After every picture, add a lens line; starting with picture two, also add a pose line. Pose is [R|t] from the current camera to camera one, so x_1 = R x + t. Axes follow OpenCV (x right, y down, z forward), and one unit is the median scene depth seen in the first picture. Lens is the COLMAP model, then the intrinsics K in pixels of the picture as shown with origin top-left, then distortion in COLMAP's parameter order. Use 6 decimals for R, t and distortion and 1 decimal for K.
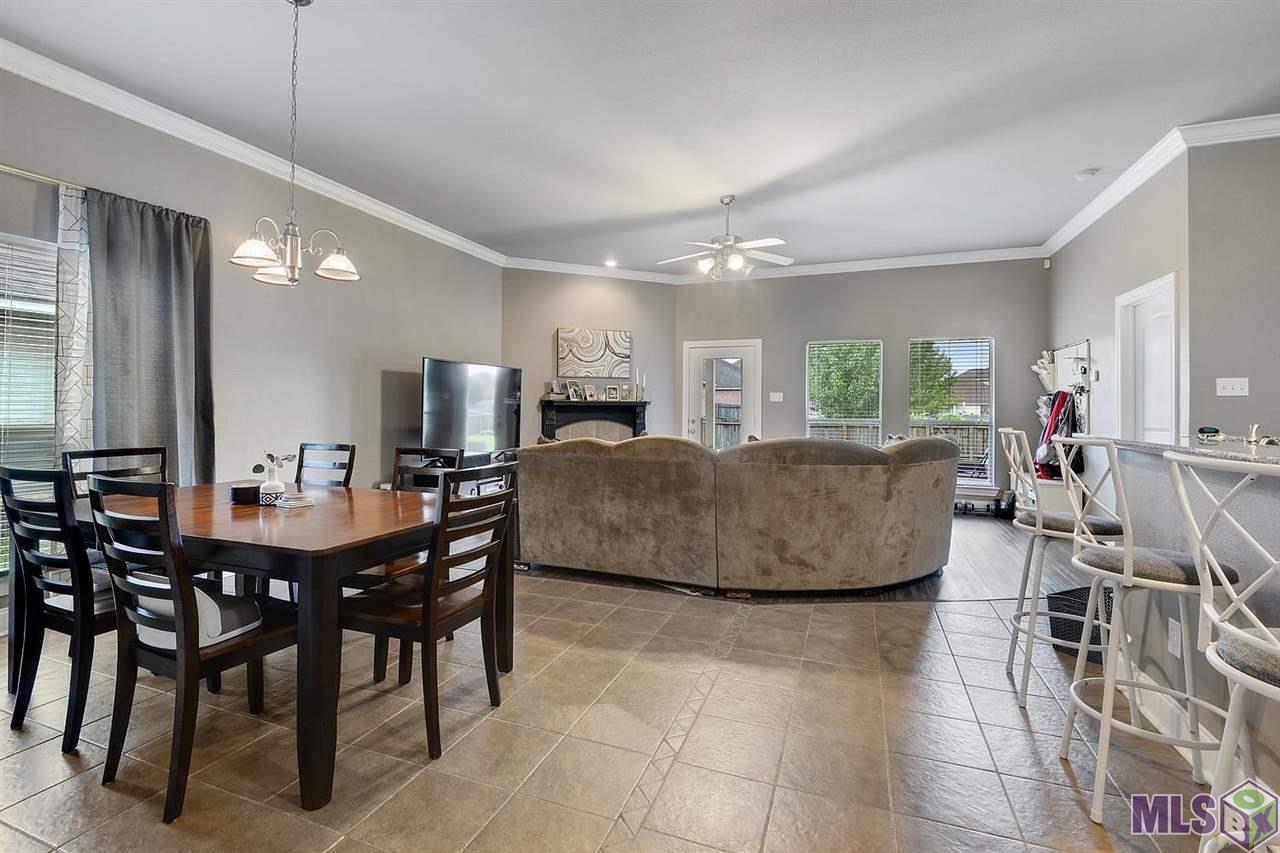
lens RADIAL K [[580.2, 0, 638.0], [0, 580.2, 416.4], [0, 0, 1]] dist [0.000008, -0.000003]
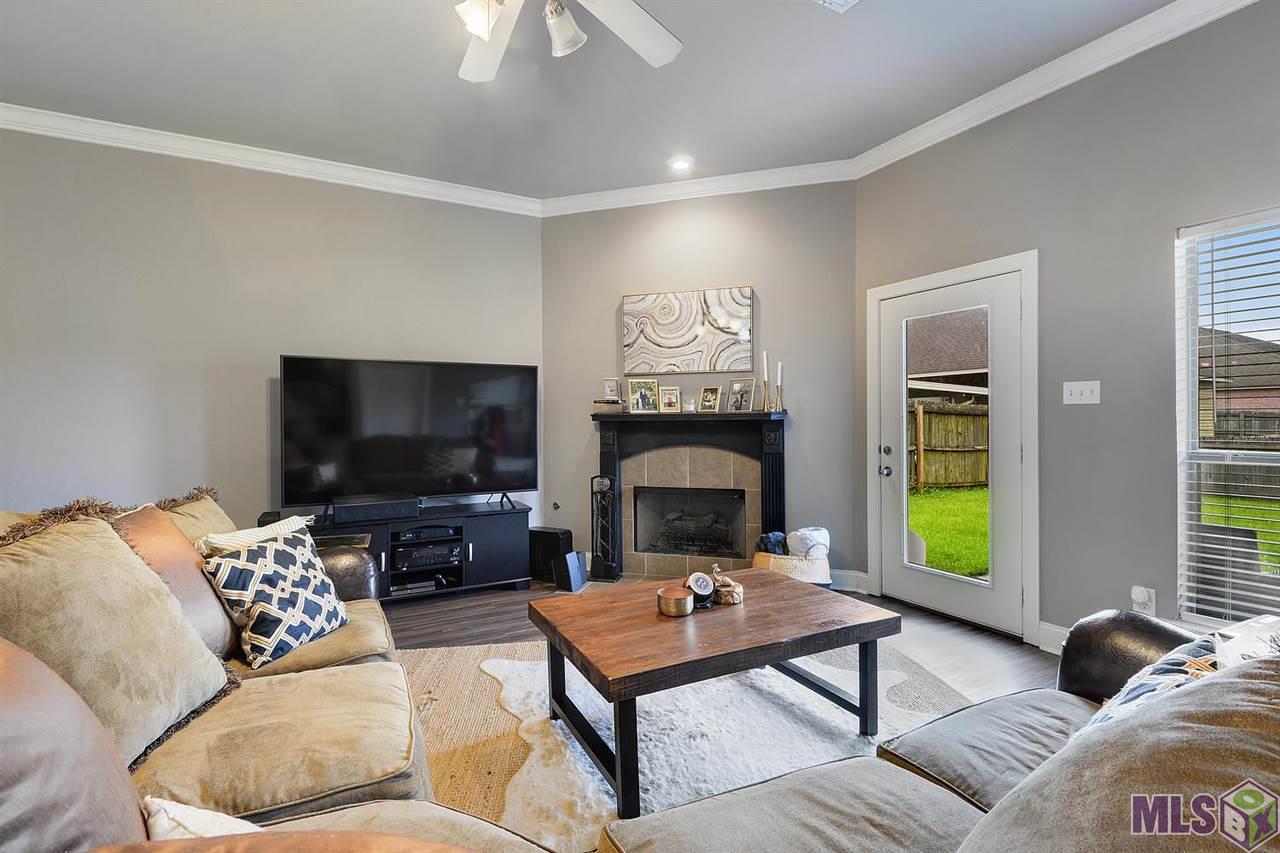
lens RADIAL K [[580.2, 0, 640.3], [0, 580.2, 426.4], [0, 0, 1]] dist [0.000008, -0.000003]
pose [[0.748706, -0.007898, -0.662855, 0.283712], [-0.000772, 0.999918, -0.012786, -0.005998], [0.662901, 0.010085, 0.748639, 0.543941]]
